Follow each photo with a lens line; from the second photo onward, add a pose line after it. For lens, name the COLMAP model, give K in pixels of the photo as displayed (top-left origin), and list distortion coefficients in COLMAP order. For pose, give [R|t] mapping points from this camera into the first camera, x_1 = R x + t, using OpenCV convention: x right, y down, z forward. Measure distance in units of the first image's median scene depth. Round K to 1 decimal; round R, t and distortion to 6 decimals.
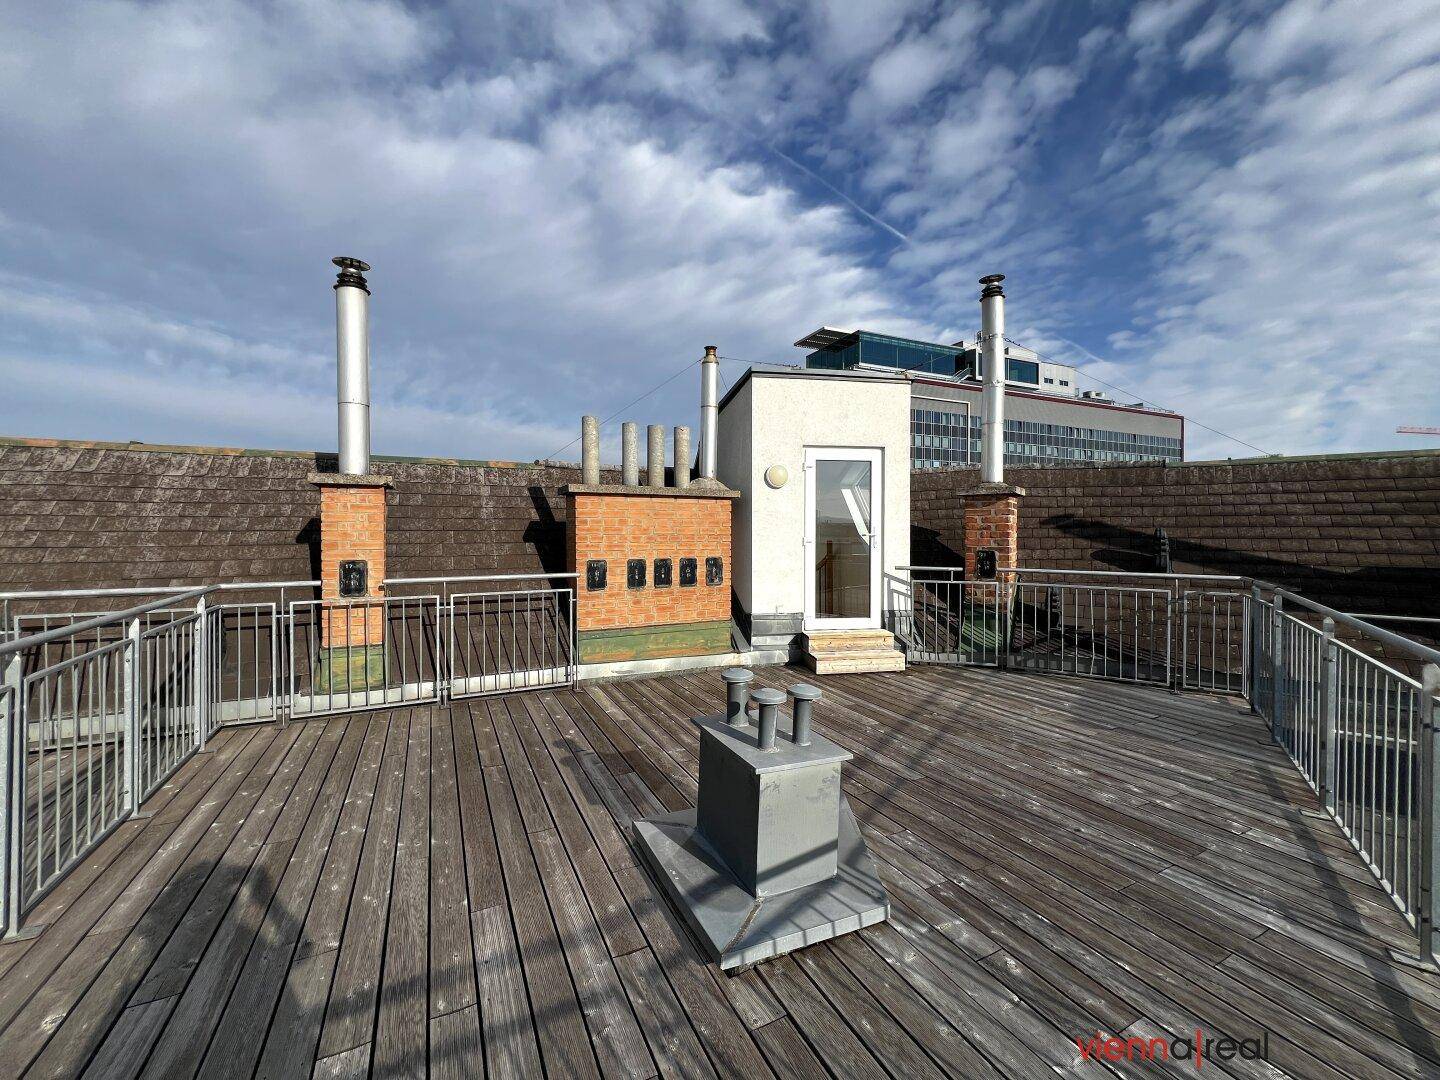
lens RADIAL K [[572.8, 0, 721.1], [0, 572.8, 532.0], [0, 0, 1]] dist [-0.003149, 0.000827]
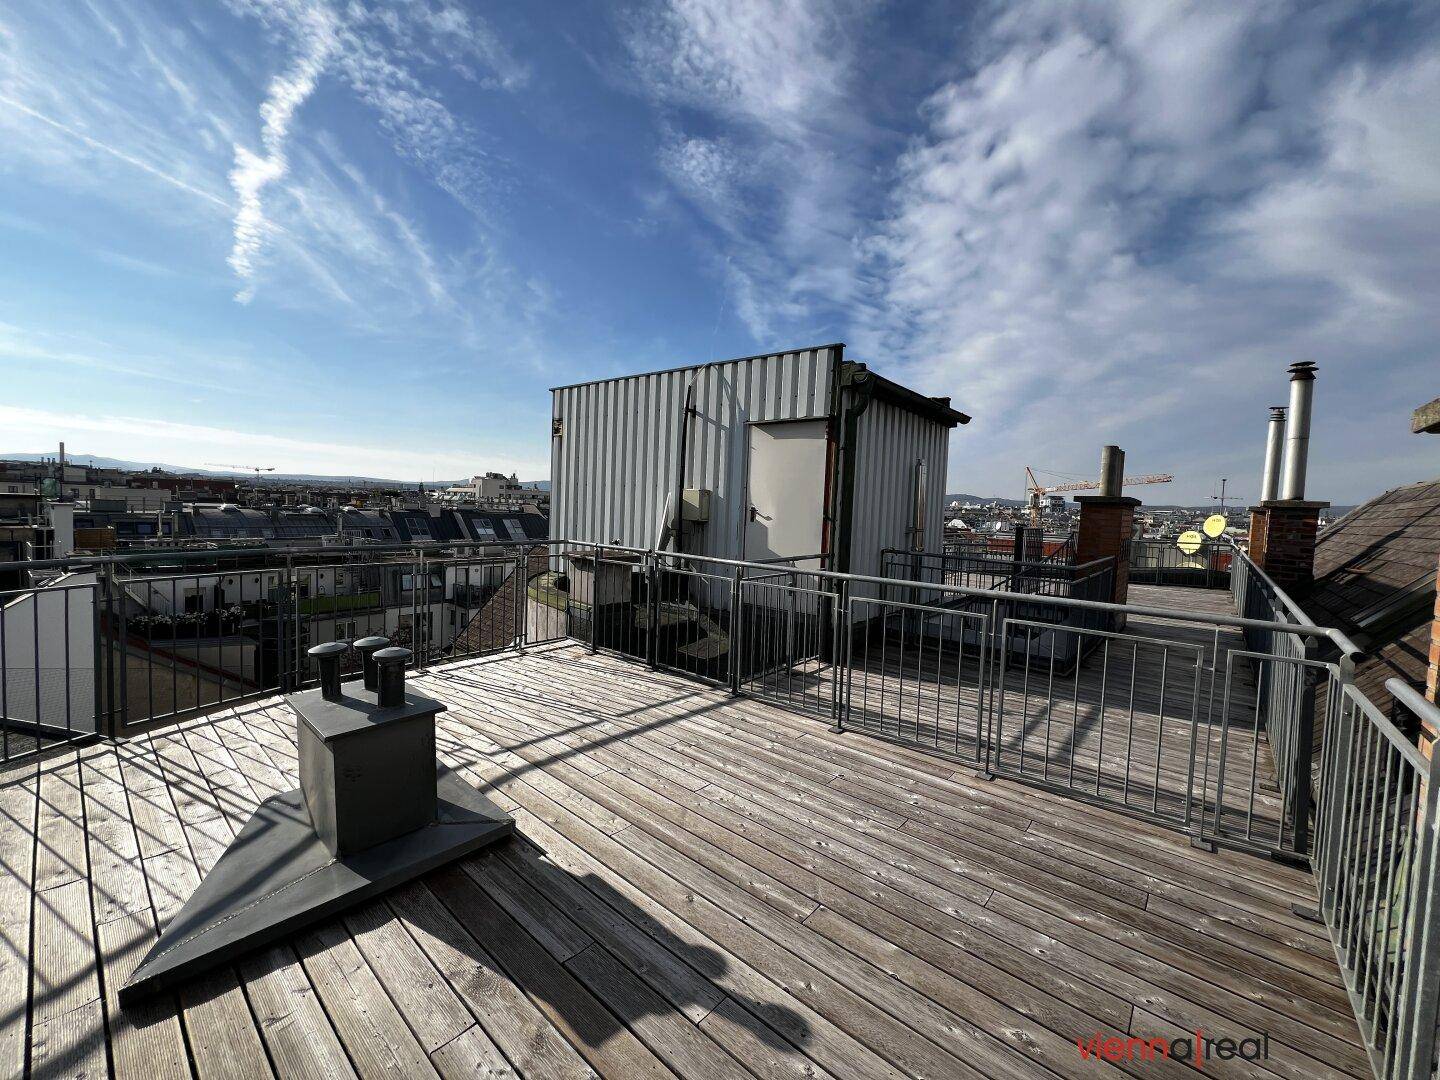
lens RADIAL K [[572.8, 0, 713.3], [0, 572.8, 534.7], [0, 0, 1]] dist [-0.003149, 0.000827]
pose [[-0.926234, -0.019954, -0.376420, -0.047371], [-0.041465, 0.997931, 0.049129, -0.005236], [0.374661, 0.061113, -0.925145, 0.979838]]
